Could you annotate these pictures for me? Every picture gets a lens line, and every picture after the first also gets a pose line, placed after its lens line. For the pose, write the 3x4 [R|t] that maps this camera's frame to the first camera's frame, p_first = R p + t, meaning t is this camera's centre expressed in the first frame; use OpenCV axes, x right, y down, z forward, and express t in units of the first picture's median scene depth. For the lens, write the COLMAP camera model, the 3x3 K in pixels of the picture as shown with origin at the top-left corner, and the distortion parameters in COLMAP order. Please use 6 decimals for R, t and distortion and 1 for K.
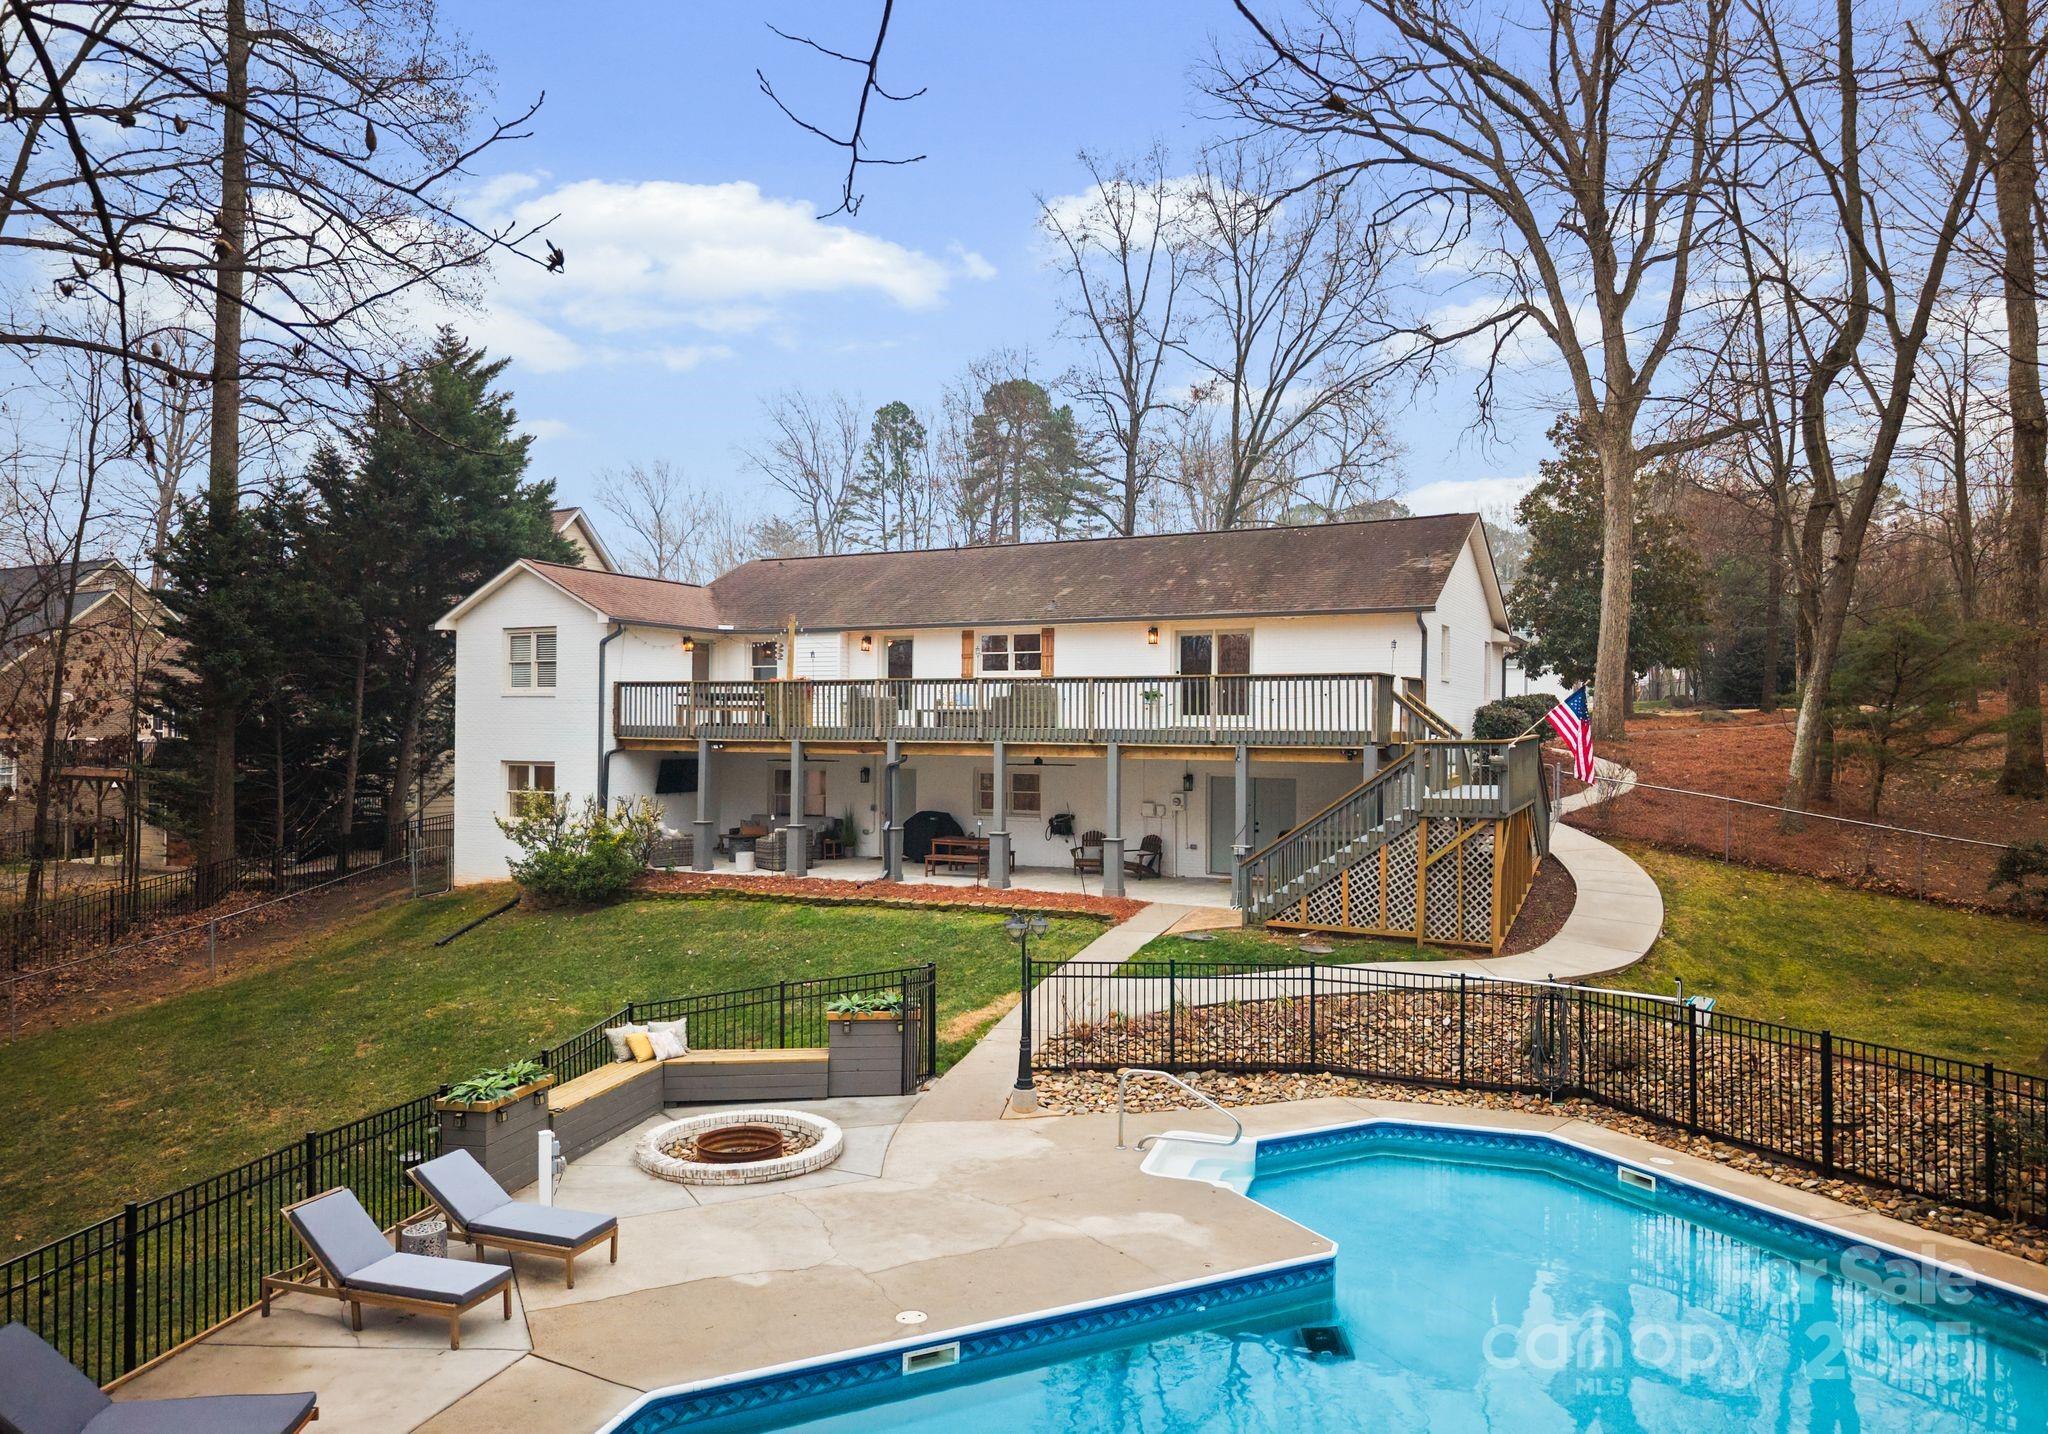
lens RADIAL K [[1378.1, 0, 1024.0], [0, 1378.1, 717.0], [0, 0, 1]] dist [0.051136, -0.087859]
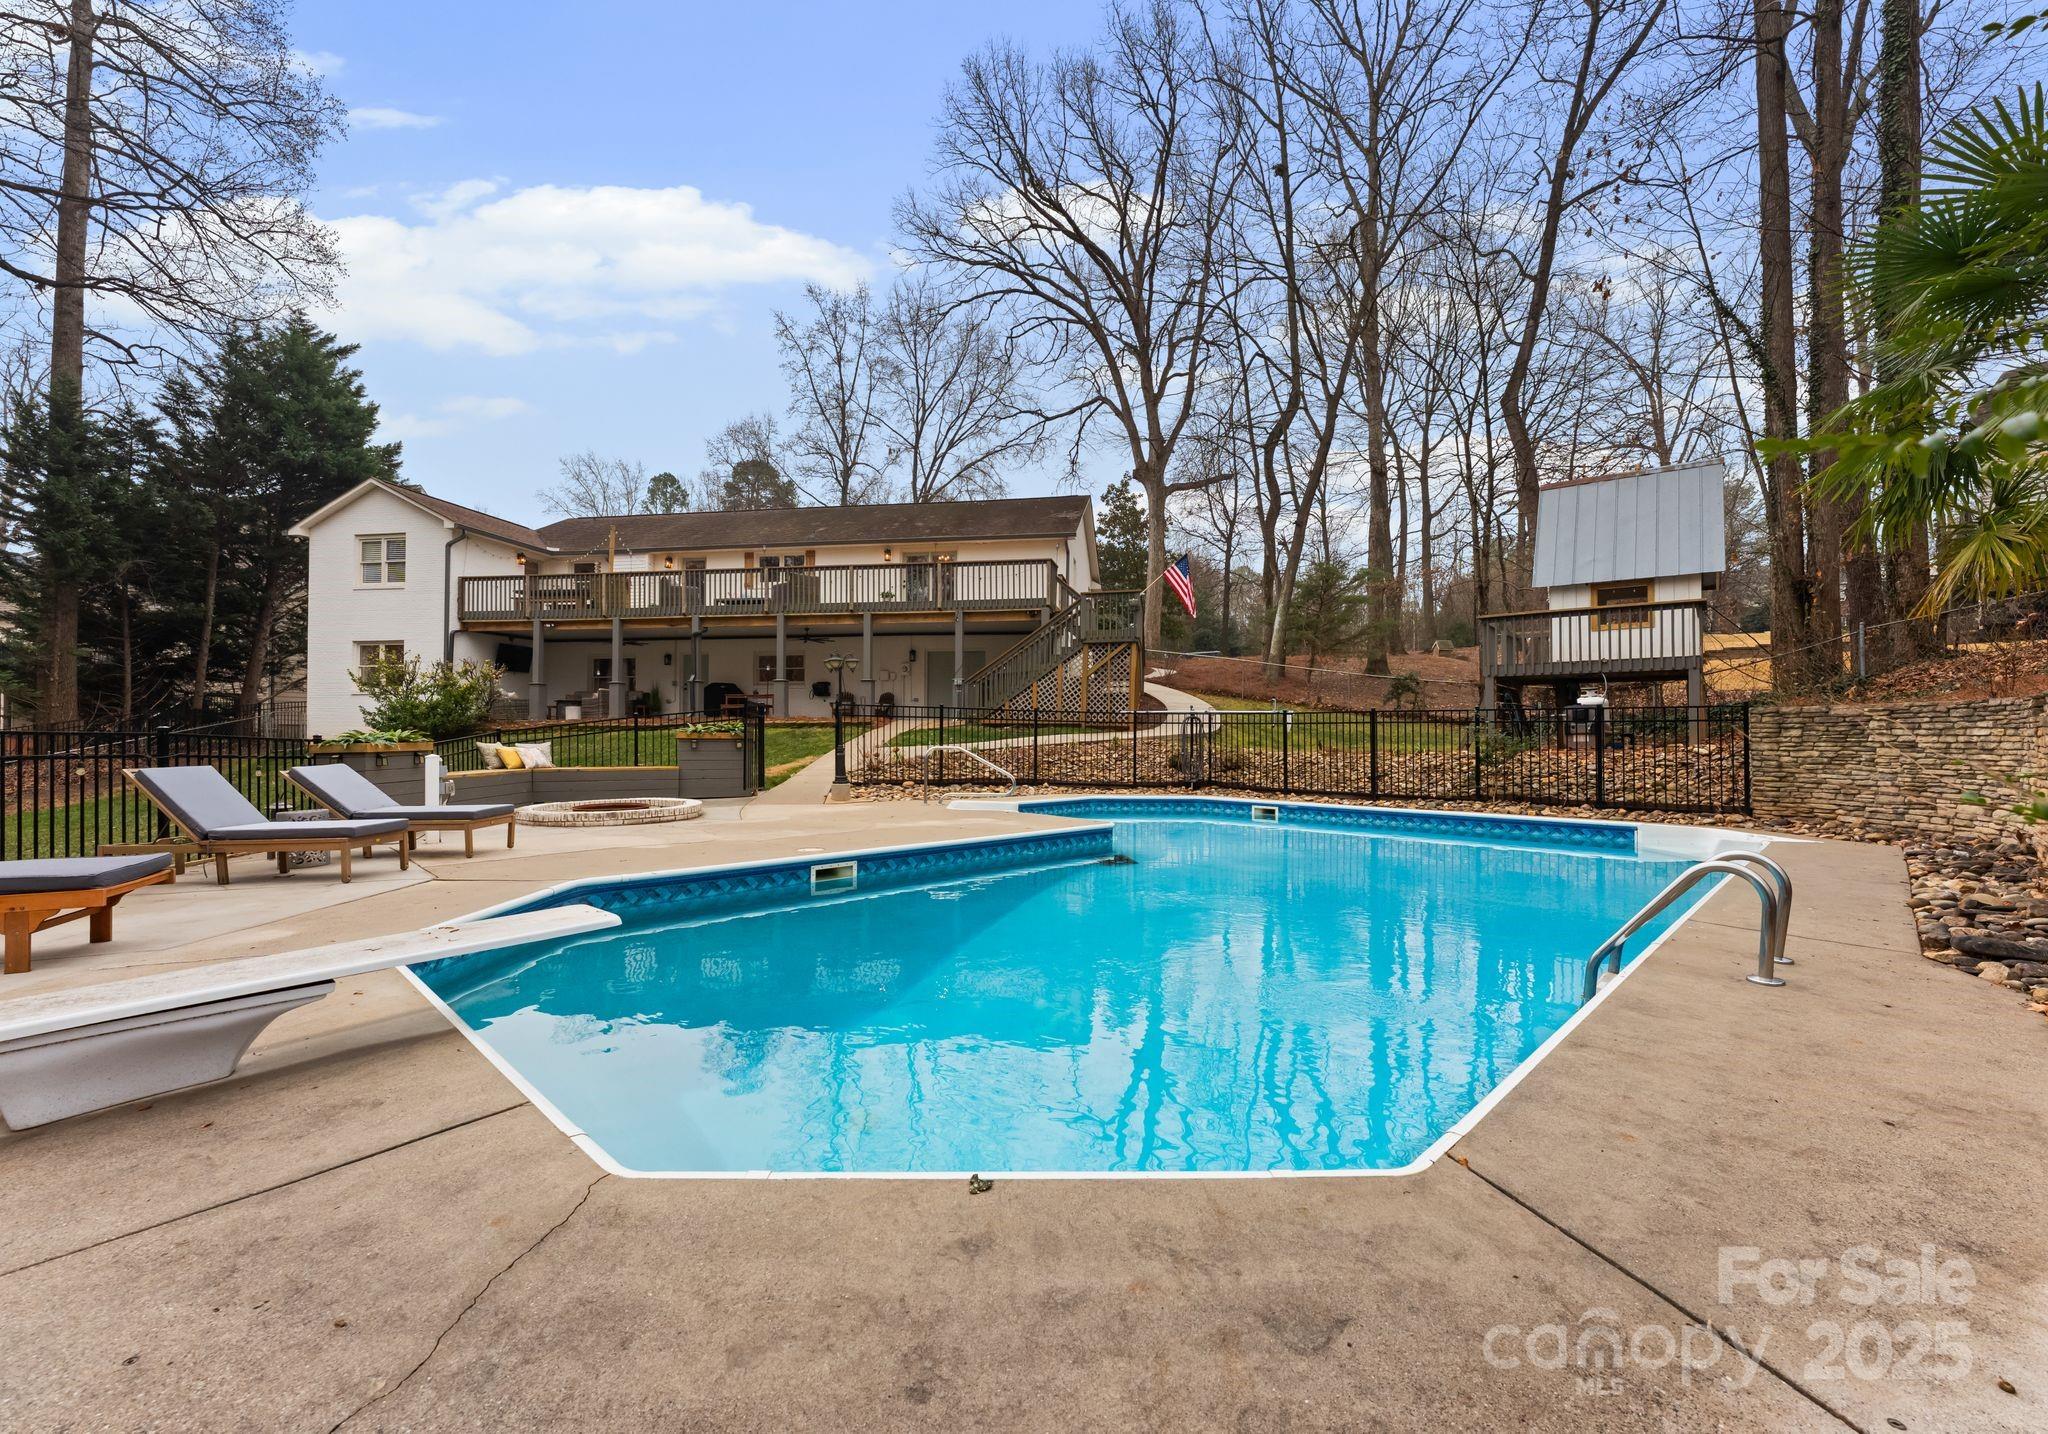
lens RADIAL K [[865.1, 0, 1019.0], [0, 865.1, 720.6], [0, 0, 1]] dist [0.001107, 0.000732]
pose [[0.953225, 0.000394, 0.302261, -0.043585], [0.001295, 0.999985, -0.005388, 0.106905], [-0.302259, 0.005527, 0.953210, 0.082835]]
